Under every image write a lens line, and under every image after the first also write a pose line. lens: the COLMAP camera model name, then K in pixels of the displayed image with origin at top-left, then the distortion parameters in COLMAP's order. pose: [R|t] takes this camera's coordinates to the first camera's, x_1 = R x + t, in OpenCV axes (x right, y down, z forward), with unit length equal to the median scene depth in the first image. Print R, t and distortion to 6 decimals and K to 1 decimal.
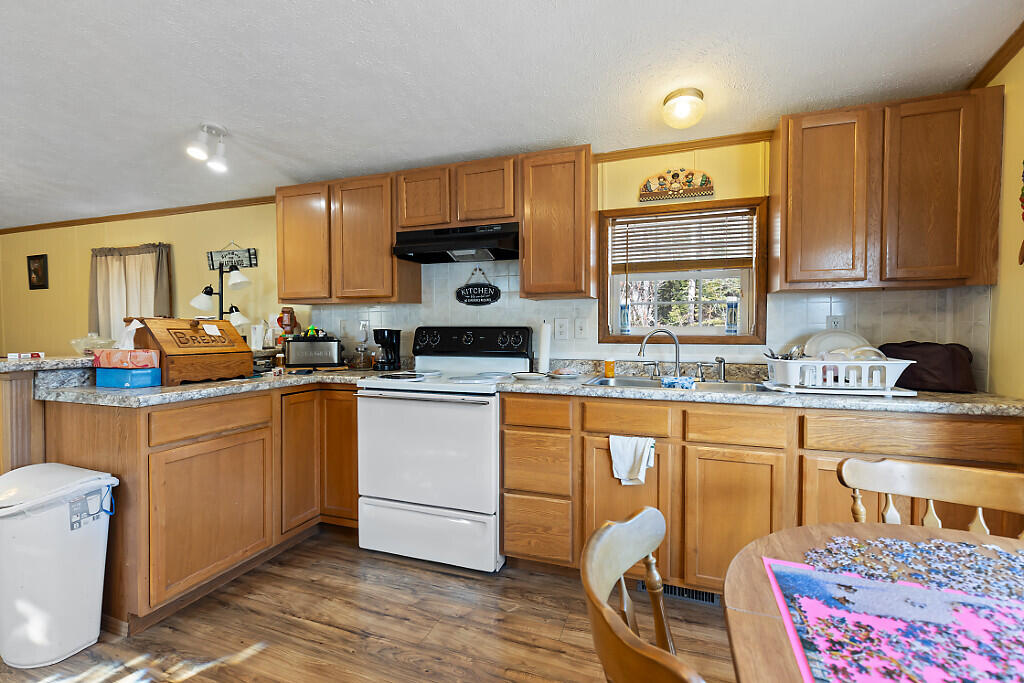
lens RADIAL K [[461.9, 0, 511.9], [0, 461.9, 337.3], [0, 0, 1]] dist [0.004111, 0.000703]
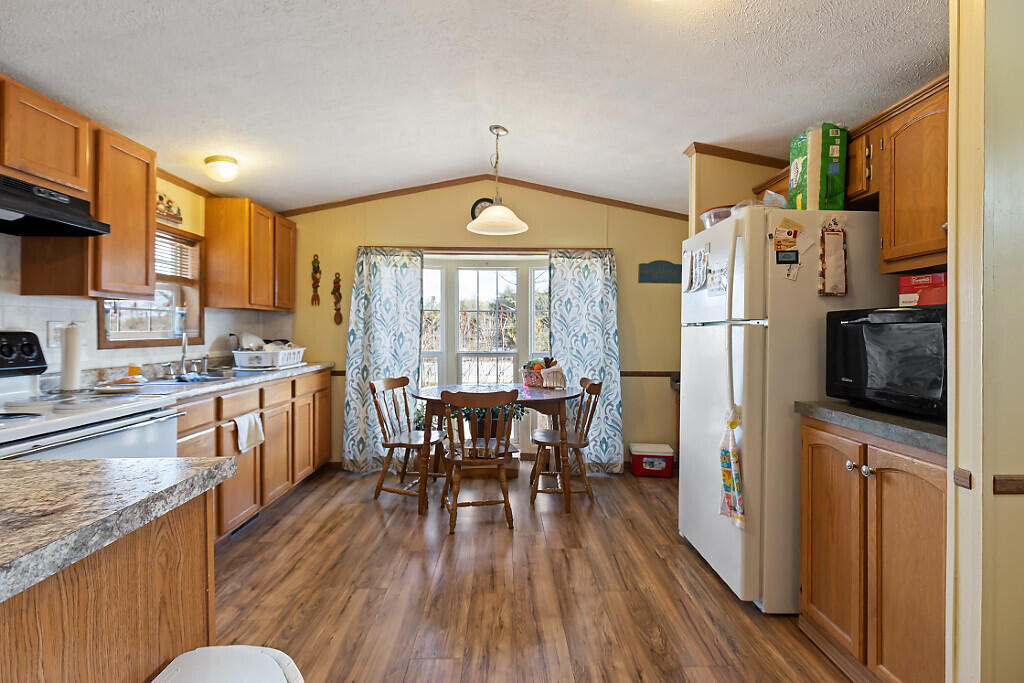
lens RADIAL K [[461.9, 0, 511.9], [0, 461.9, 337.3], [0, 0, 1]] dist [0.004111, 0.000703]
pose [[-0.355120, -0.009939, 0.934768, -1.028931], [0.024462, 0.999502, 0.019920, -0.010983], [-0.934501, 0.029940, -0.354700, 0.620023]]
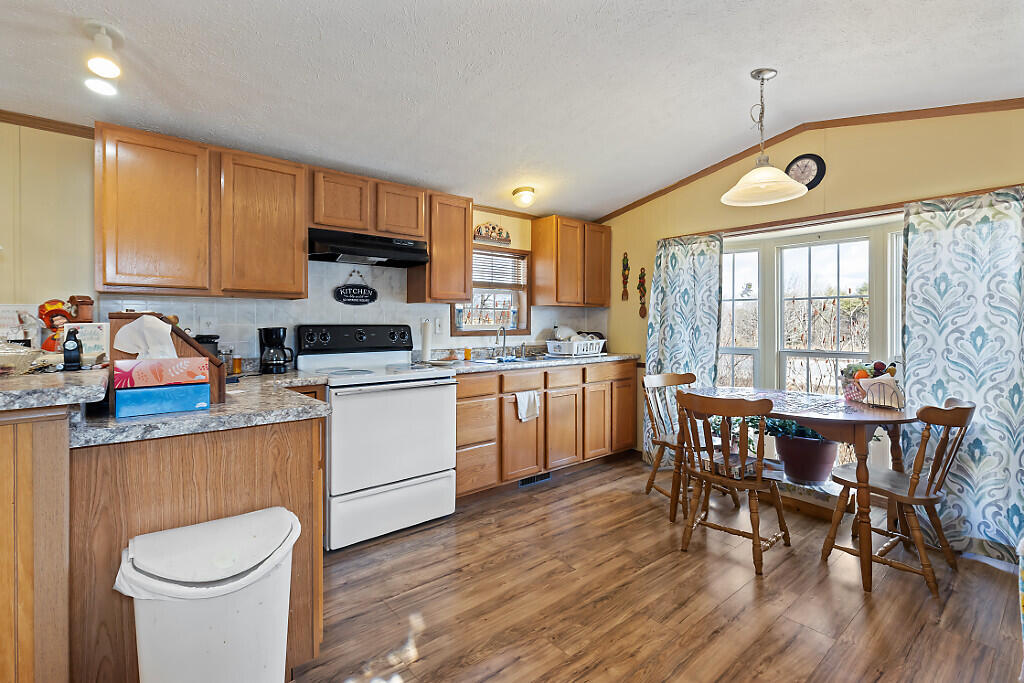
lens RADIAL K [[467.8, 0, 508.0], [0, 467.8, 326.9], [0, 0, 1]] dist [0.002136, 0.000686]
pose [[0.506270, -0.002315, 0.862372, -1.000533], [0.021054, 0.999732, -0.009676, 0.000214], [-0.862118, 0.023055, 0.506183, 0.170288]]
